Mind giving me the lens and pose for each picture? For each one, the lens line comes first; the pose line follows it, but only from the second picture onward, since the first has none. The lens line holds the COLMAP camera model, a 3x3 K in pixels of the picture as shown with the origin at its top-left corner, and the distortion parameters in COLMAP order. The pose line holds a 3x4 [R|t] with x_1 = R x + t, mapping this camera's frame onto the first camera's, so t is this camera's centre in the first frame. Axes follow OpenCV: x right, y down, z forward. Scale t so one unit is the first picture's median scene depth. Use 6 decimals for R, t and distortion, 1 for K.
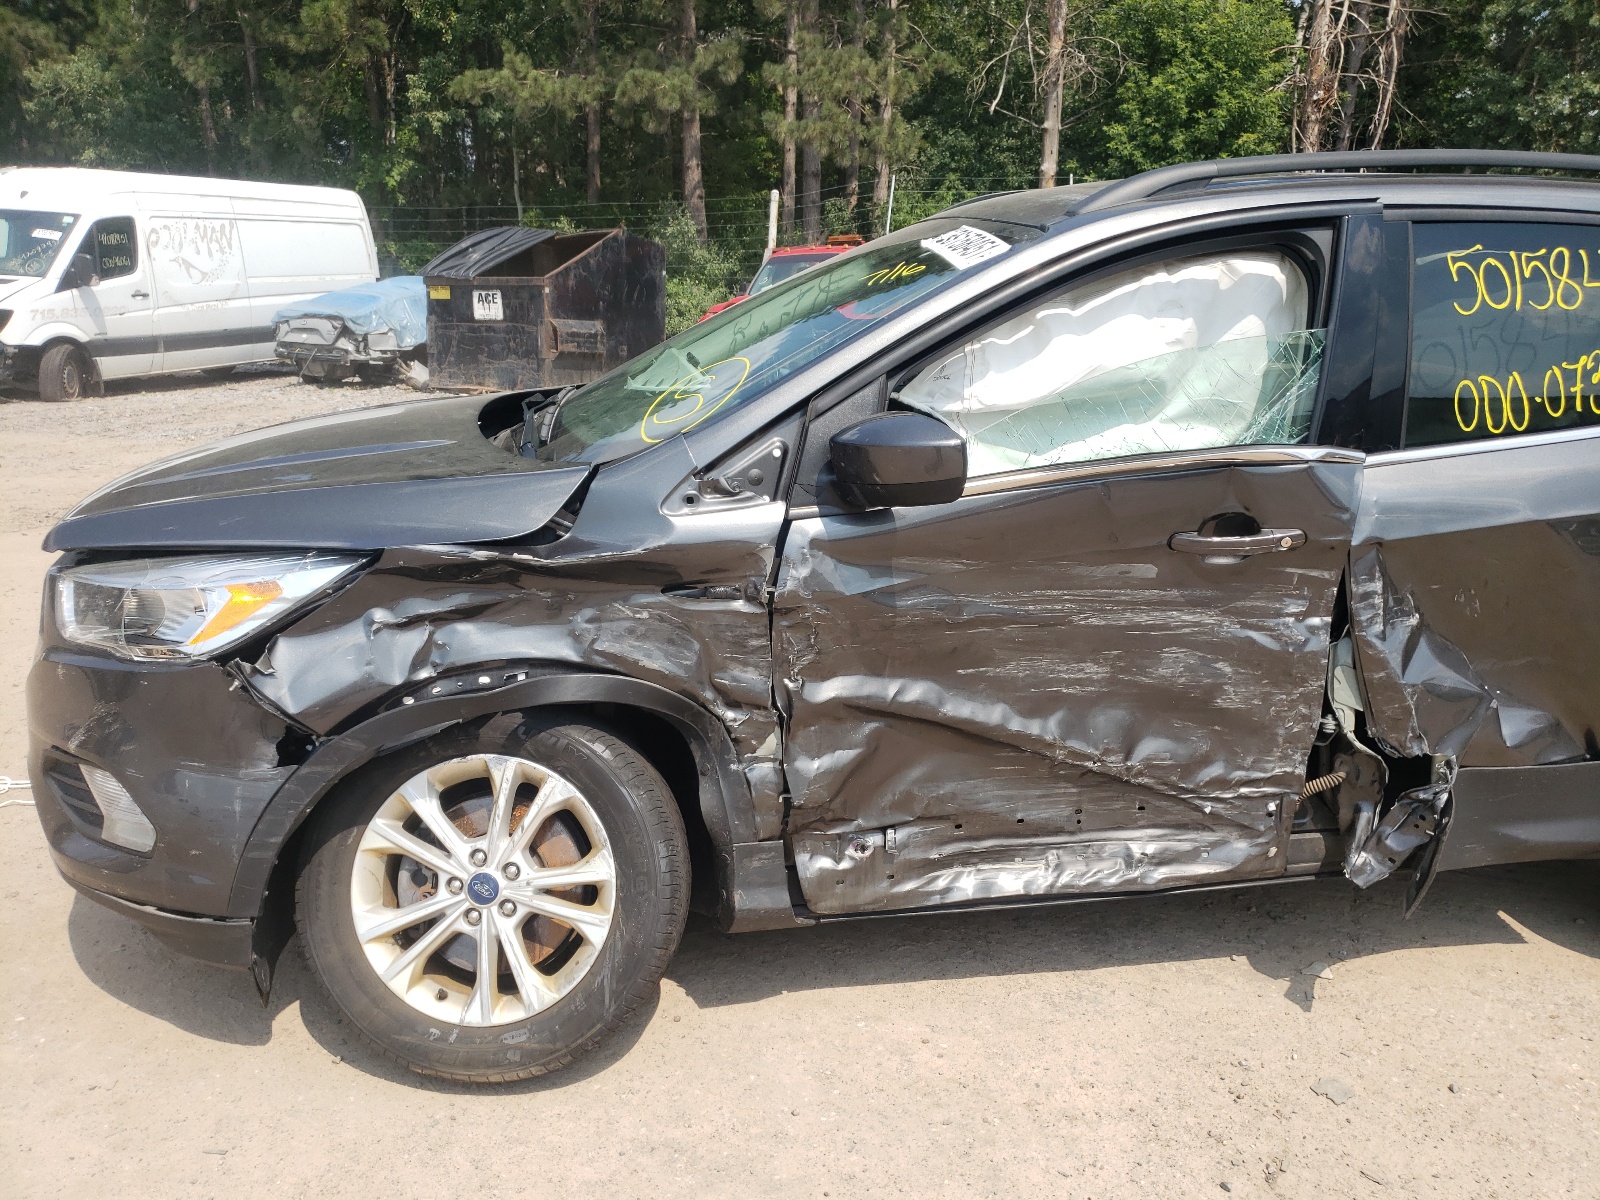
lens RADIAL K [[1247.1, 0, 800.0], [0, 1247.1, 600.0], [0, 0, 1]] dist [0.000661, 0.003392]
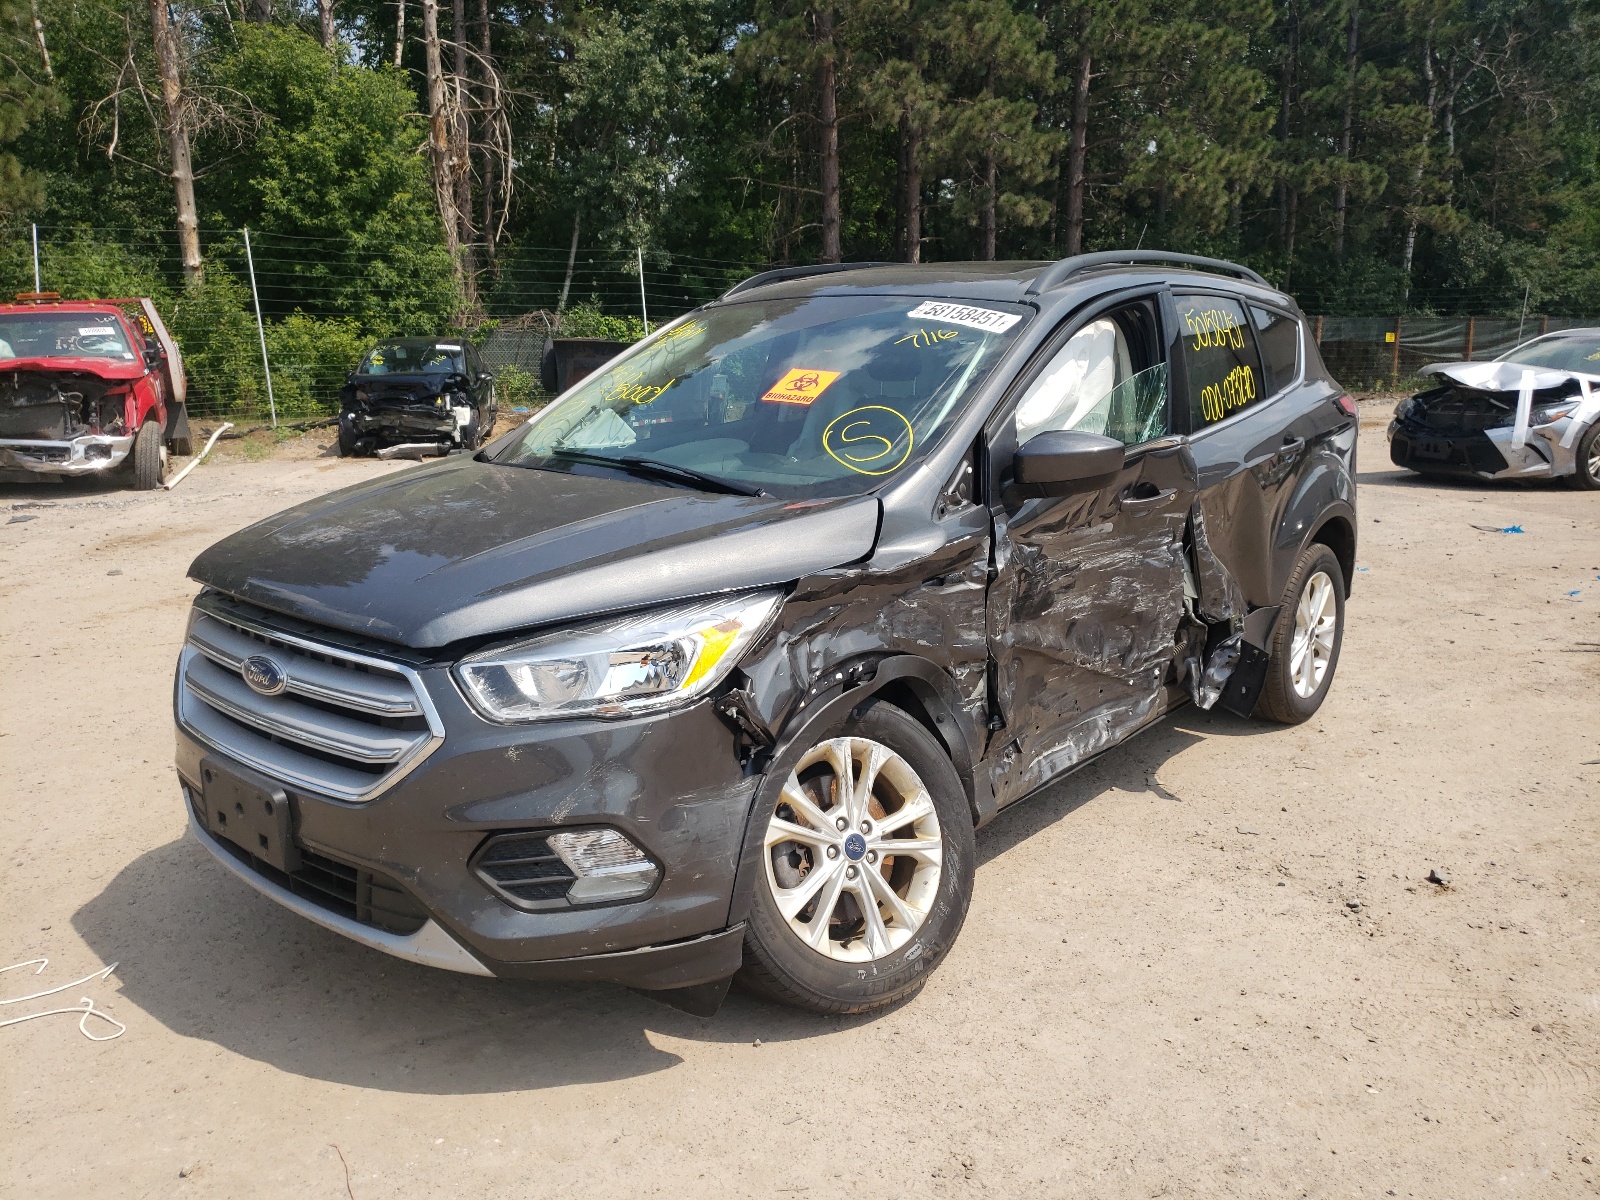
lens RADIAL K [[1247.1, 0, 800.0], [0, 1247.1, 600.0], [0, 0, 1]] dist [0.000661, 0.003392]
pose [[0.765158, -0.159773, 0.623704, -0.902162], [0.183729, 0.982624, 0.026318, -0.042698], [-0.617071, 0.094455, 0.781218, 0.062745]]
